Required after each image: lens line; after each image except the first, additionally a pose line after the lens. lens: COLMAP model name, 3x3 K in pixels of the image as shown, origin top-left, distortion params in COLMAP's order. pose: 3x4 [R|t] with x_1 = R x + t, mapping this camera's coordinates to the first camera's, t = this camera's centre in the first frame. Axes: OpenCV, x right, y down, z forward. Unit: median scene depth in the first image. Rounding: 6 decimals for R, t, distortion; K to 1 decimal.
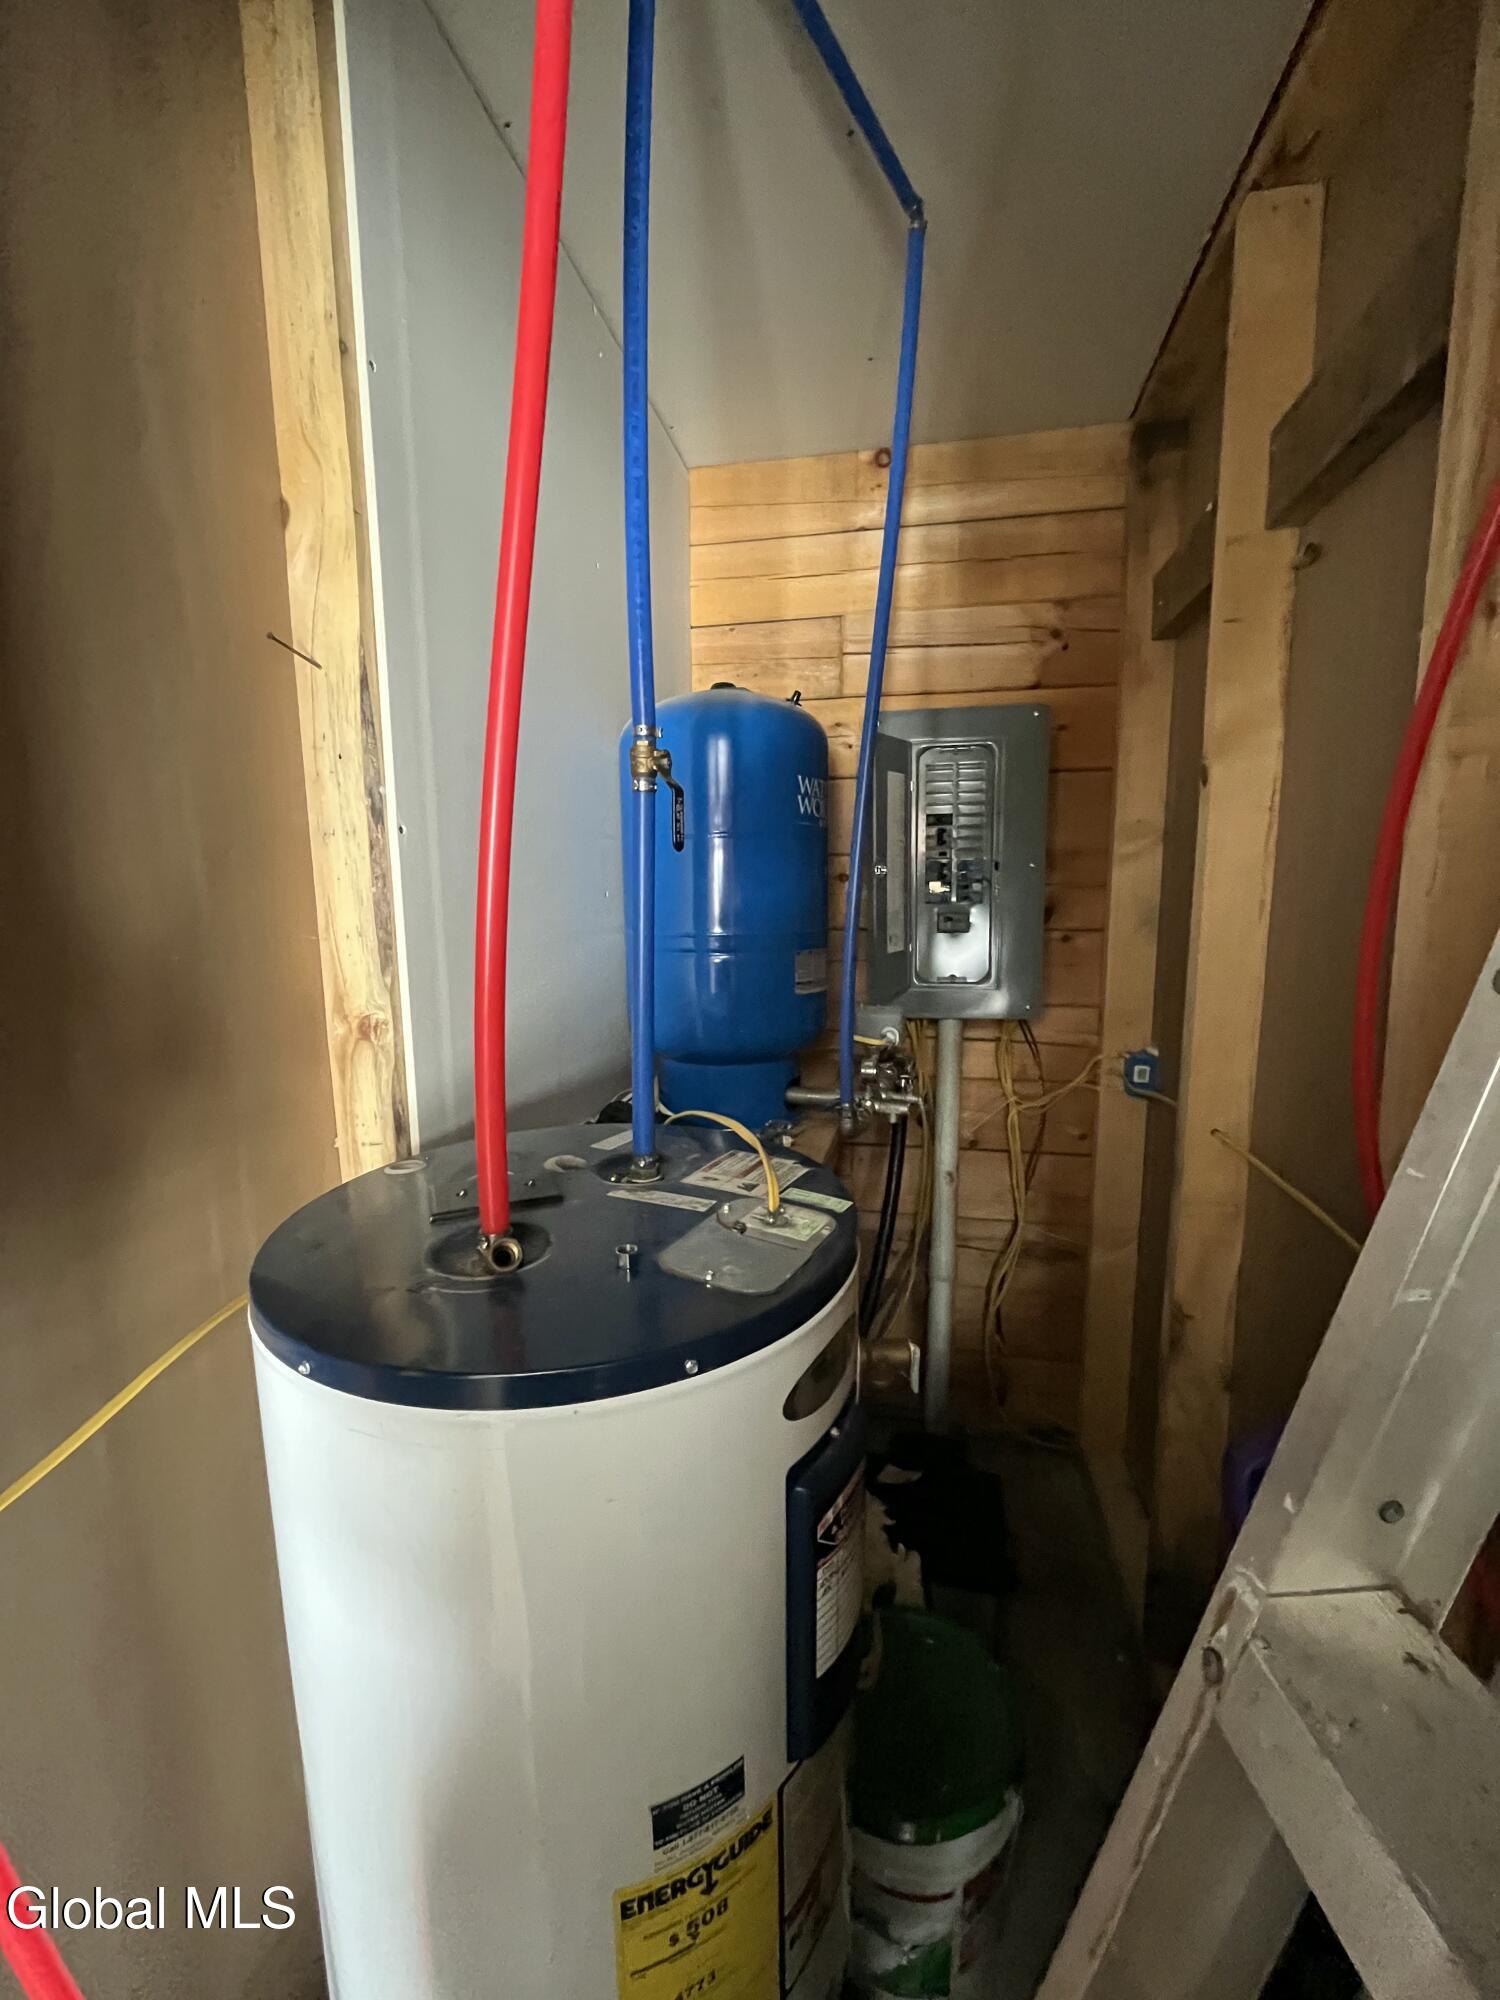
lens RADIAL K [[809.3, 0, 749.5], [0, 809.3, 1000.6], [0, 0, 1]] dist [-0.001790, -0.000718]
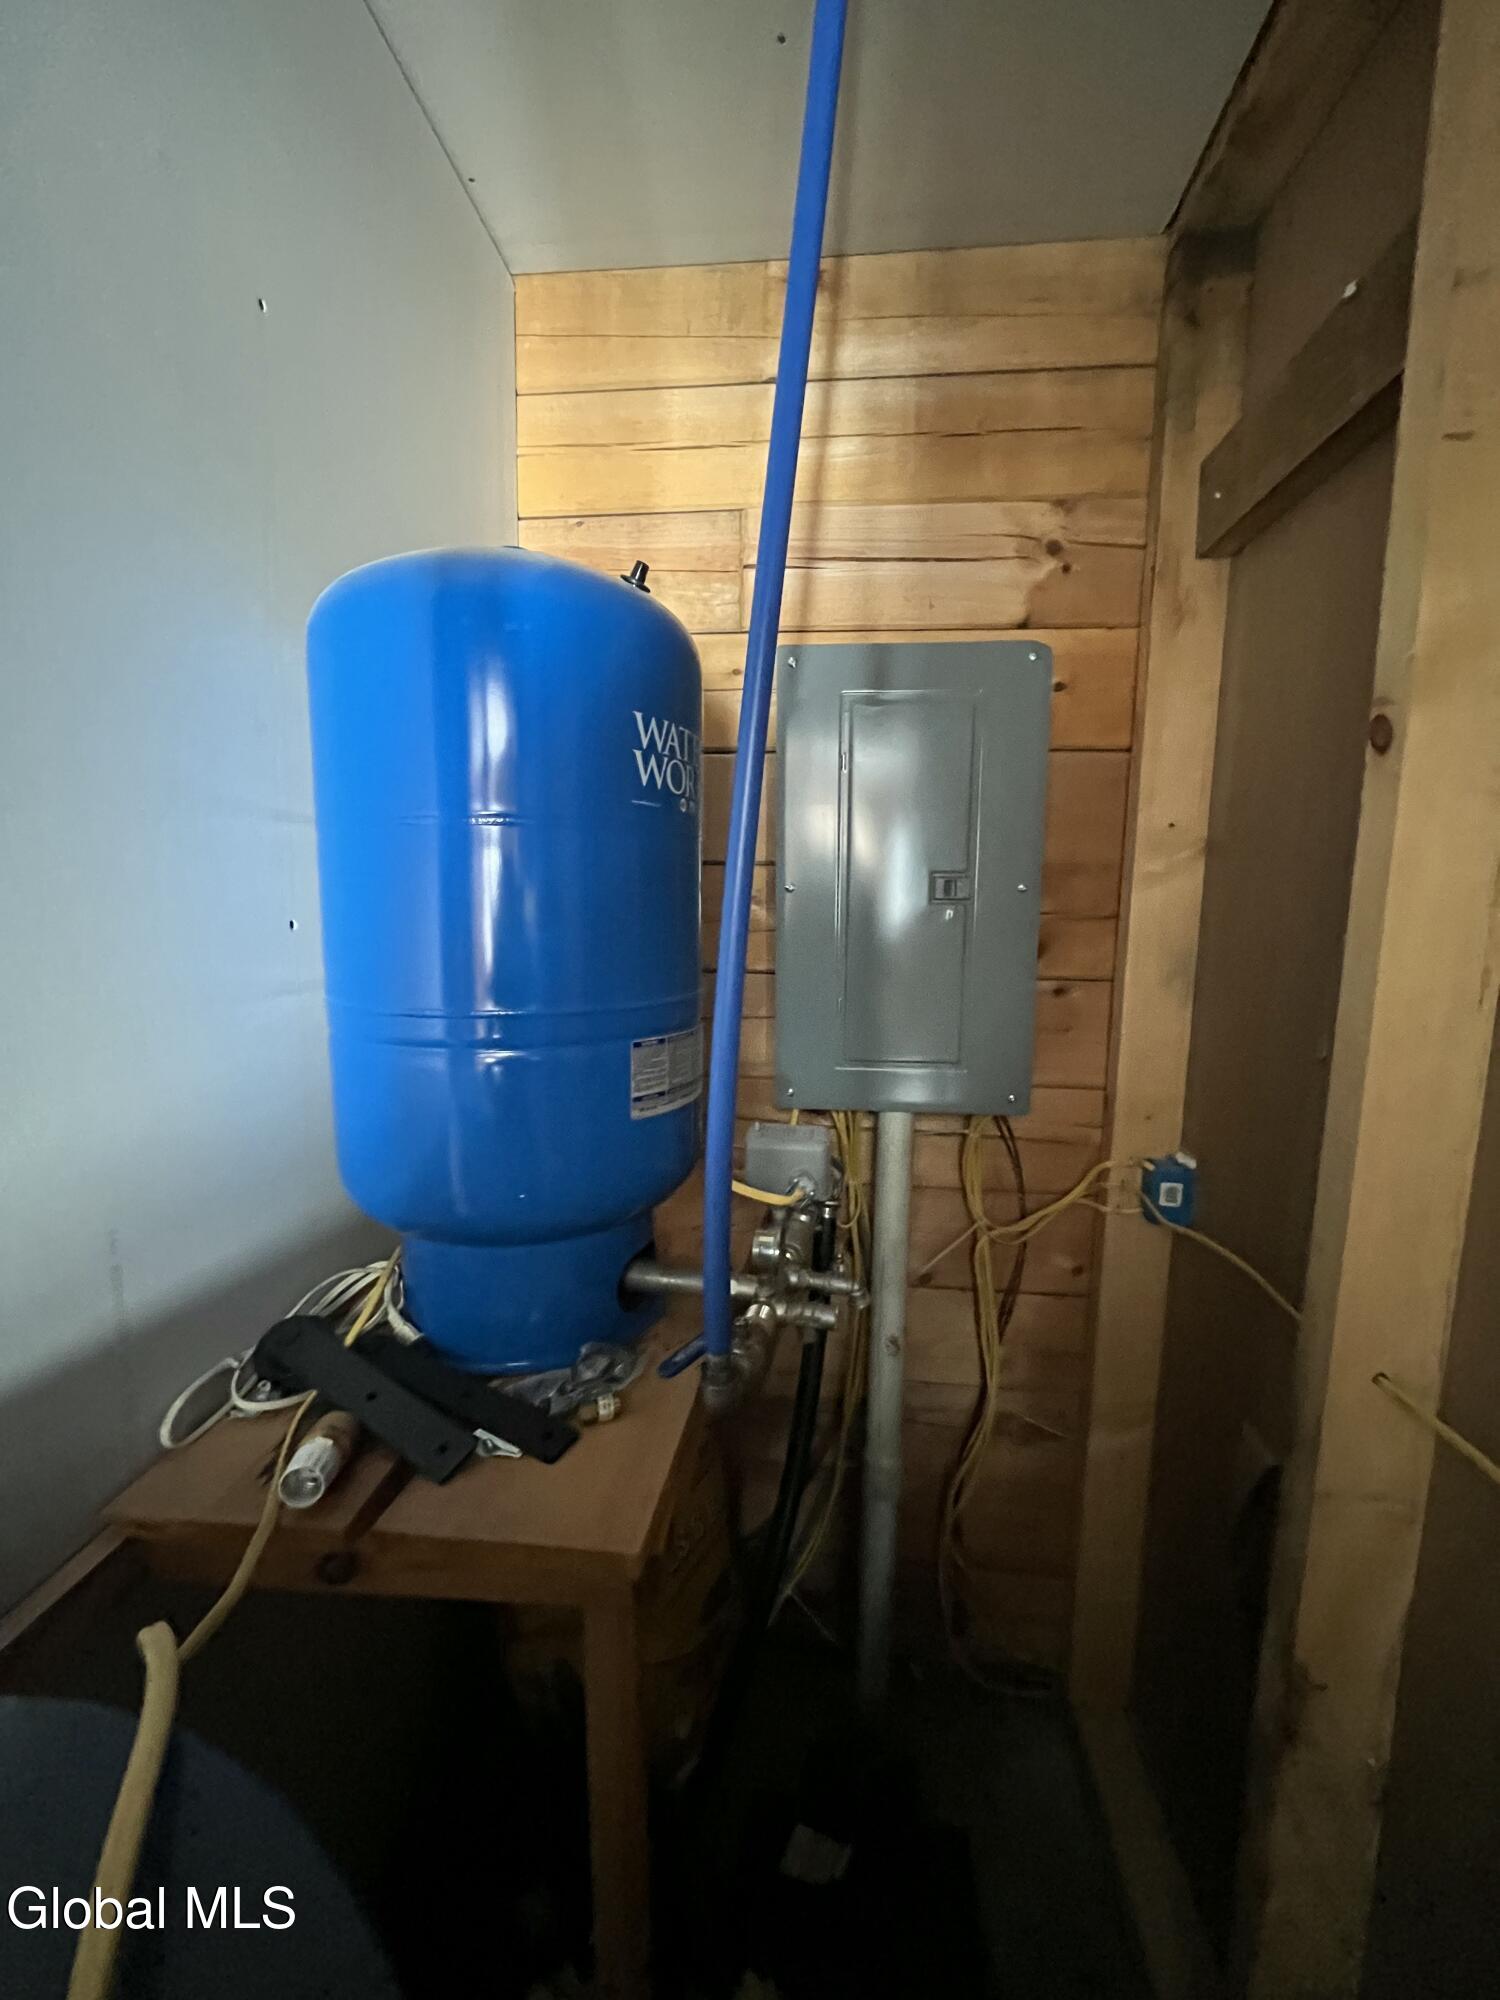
lens RADIAL K [[809.3, 0, 758.1], [0, 809.3, 994.5], [0, 0, 1]] dist [-0.001790, -0.000718]
pose [[0.994959, 0.010375, 0.099746, 0.066461], [-0.008688, 0.999812, -0.017330, -0.063227], [-0.099908, 0.016376, 0.994862, 0.349340]]
